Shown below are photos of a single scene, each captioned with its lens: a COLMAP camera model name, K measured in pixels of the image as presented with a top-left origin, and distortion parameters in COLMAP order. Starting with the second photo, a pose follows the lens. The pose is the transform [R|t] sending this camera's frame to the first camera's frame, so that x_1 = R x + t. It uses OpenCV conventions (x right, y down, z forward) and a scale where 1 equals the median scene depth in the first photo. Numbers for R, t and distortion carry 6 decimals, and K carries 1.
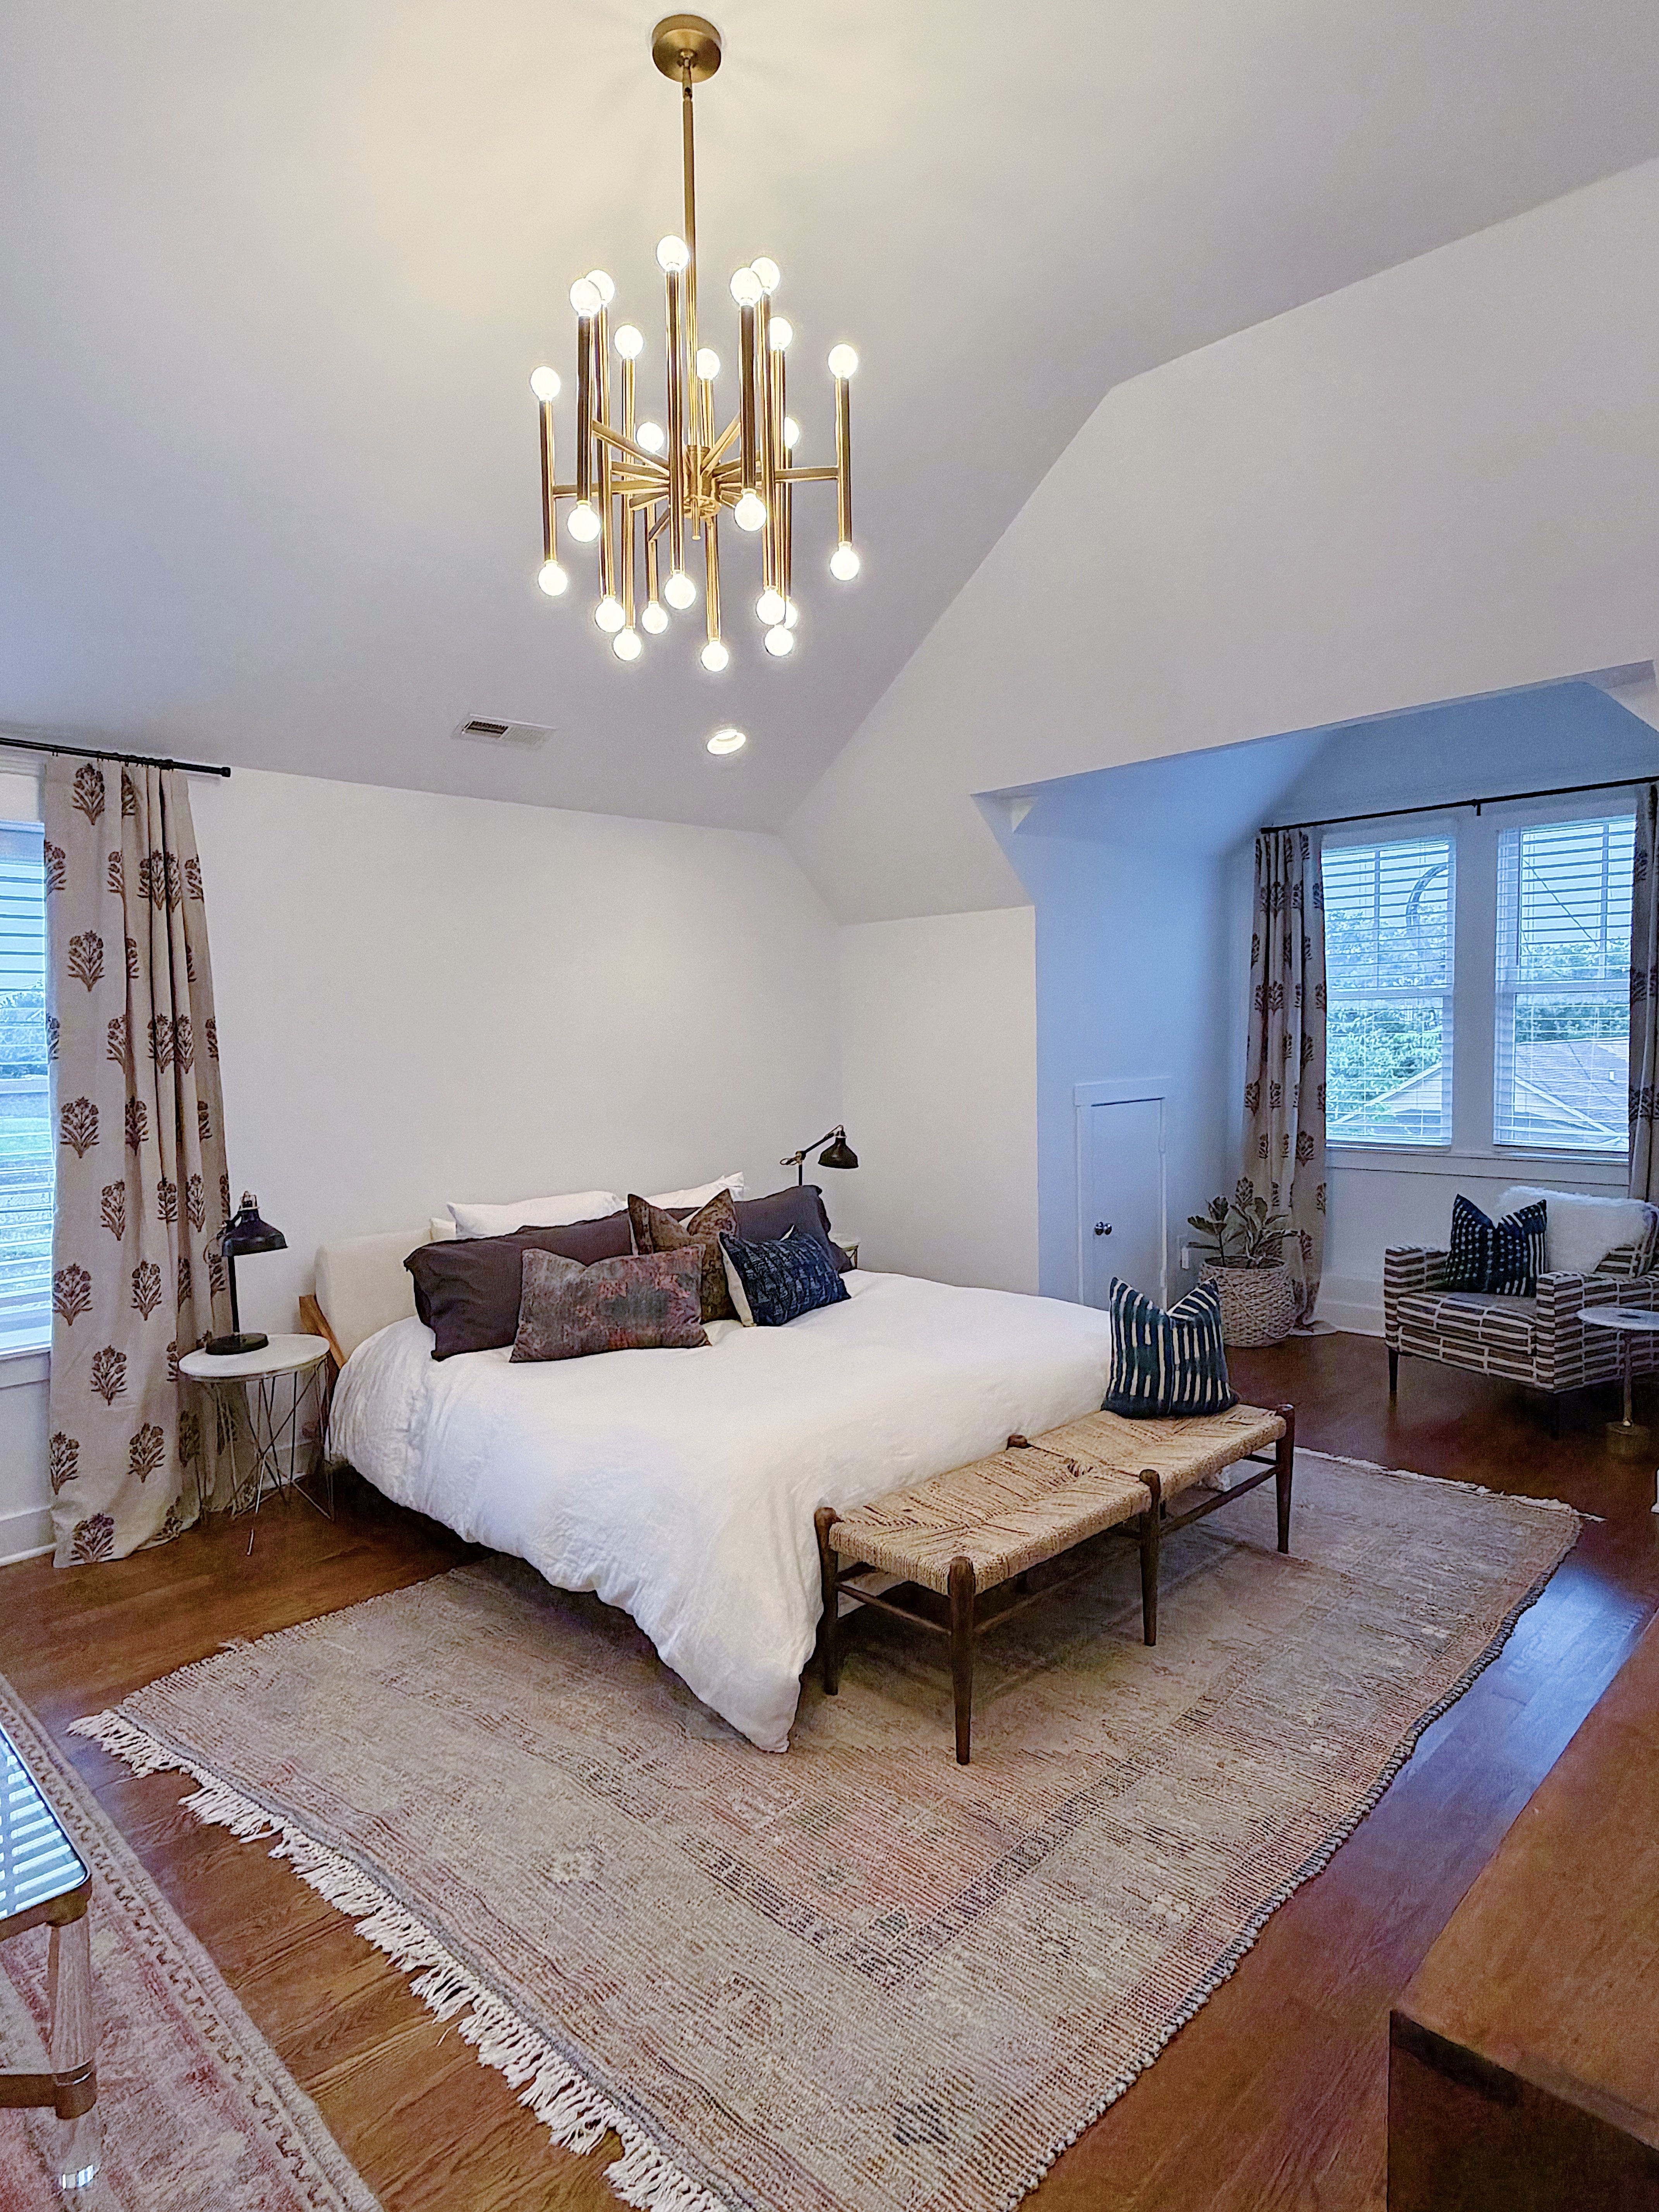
lens RADIAL K [[1258.0, 0, 811.0], [0, 1258.0, 1108.3], [0, 0, 1]] dist [-0.002531, -0.013645]
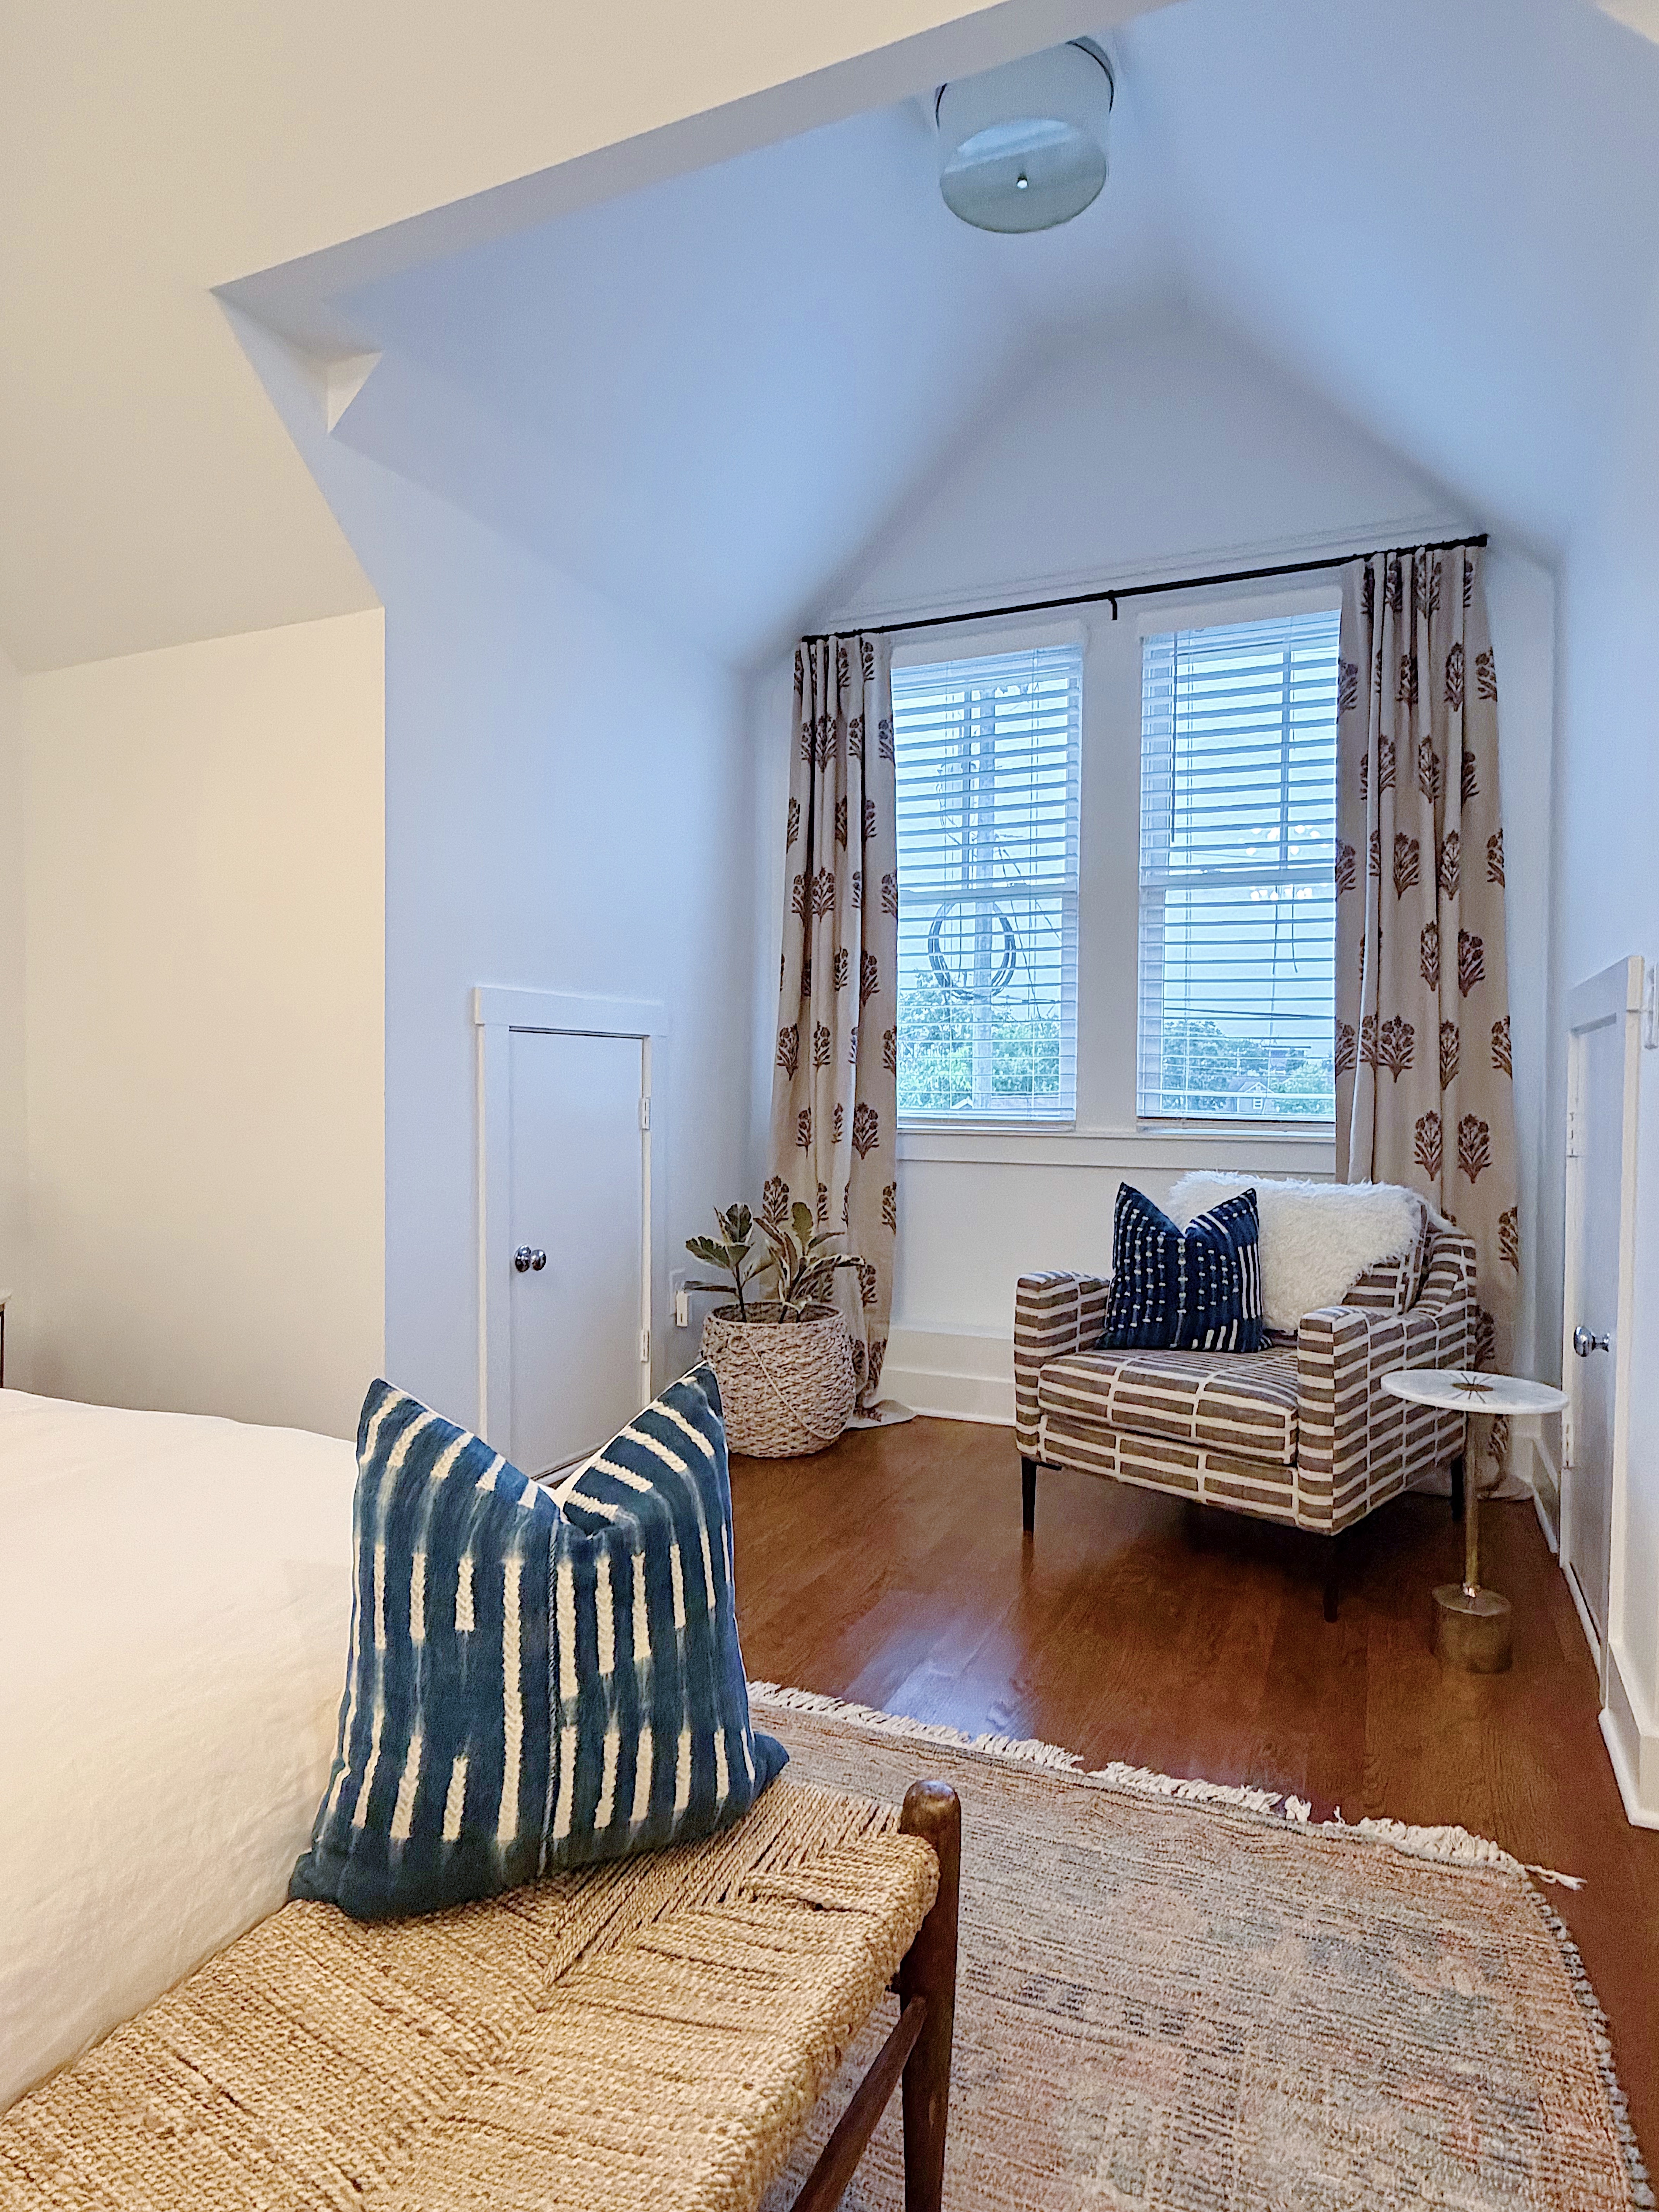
lens RADIAL K [[1258.0, 0, 811.0], [0, 1258.0, 1108.3], [0, 0, 1]] dist [-0.002531, -0.013645]
pose [[0.933168, 0.019214, 0.358926, 0.167631], [-0.002916, 0.998942, -0.045894, 0.061980], [-0.359428, 0.041781, 0.932237, 0.505191]]
